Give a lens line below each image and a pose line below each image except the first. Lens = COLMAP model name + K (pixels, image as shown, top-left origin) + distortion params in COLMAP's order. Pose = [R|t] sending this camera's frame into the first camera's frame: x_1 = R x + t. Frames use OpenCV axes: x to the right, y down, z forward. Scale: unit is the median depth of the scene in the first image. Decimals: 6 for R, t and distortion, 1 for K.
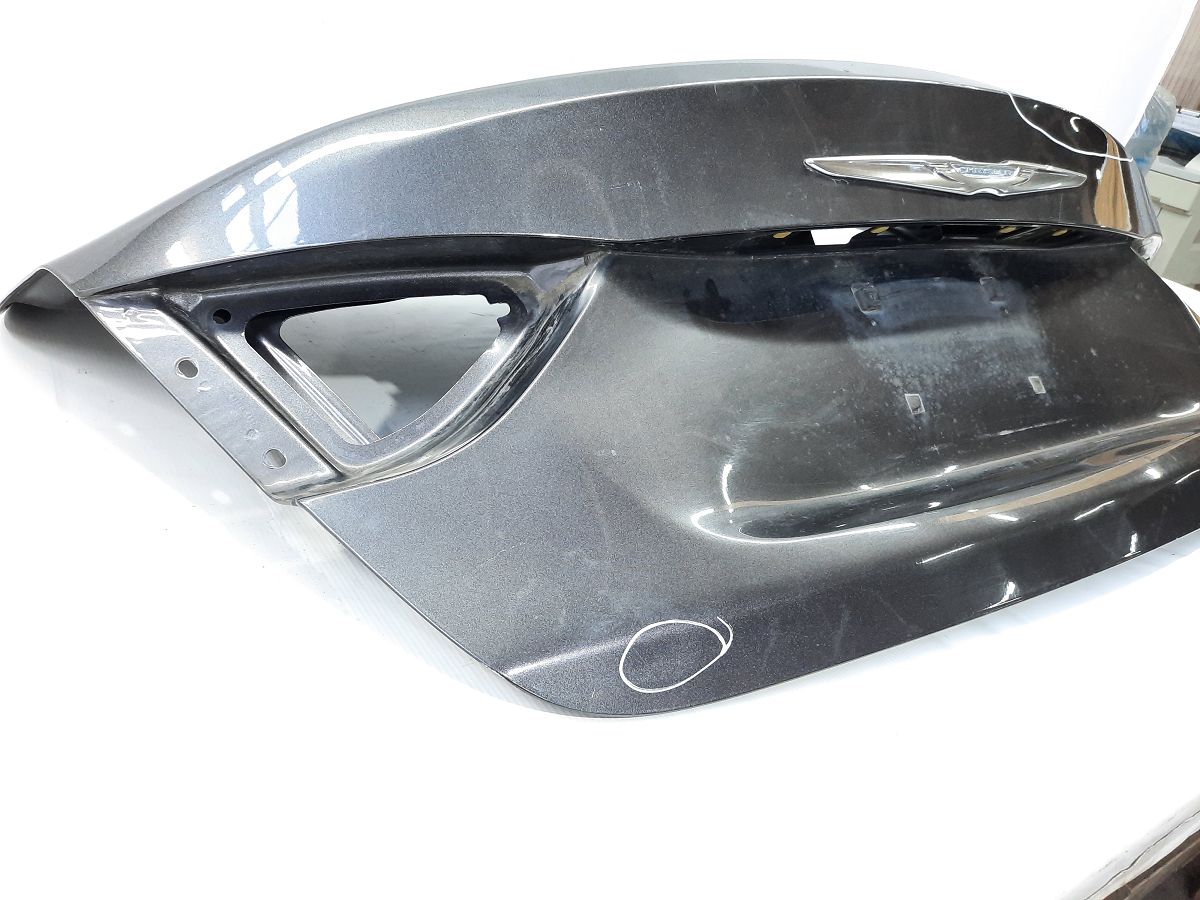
lens RADIAL K [[880.6, 0, 596.3], [0, 880.6, 448.9], [0, 0, 1]] dist [0.055291, -0.003769]
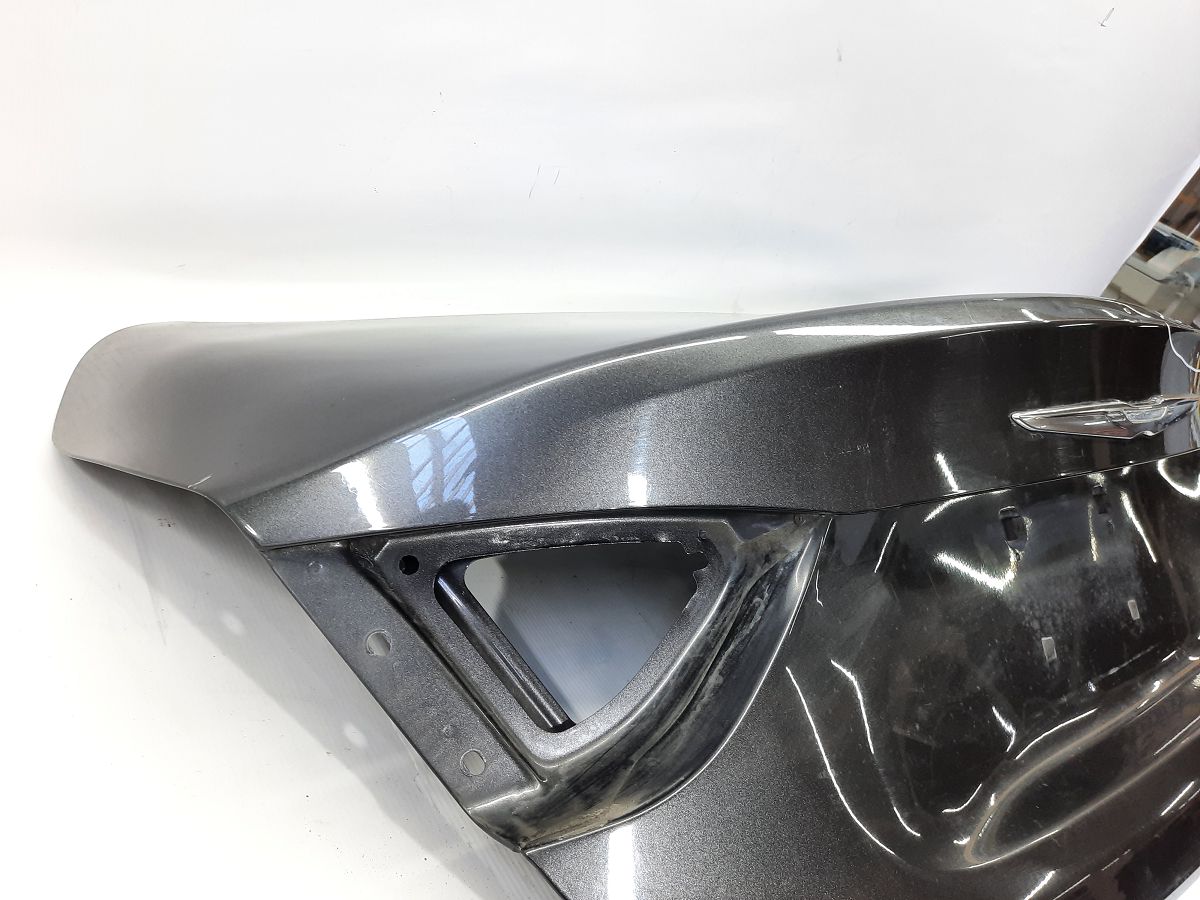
lens RADIAL K [[880.6, 0, 600.2], [0, 880.6, 451.7], [0, 0, 1]] dist [0.055291, -0.003769]
pose [[0.982263, 0.125535, 0.139284, -0.290997], [-0.135783, 0.988494, 0.066653, -0.265137], [-0.129314, -0.084384, 0.988007, 0.112113]]
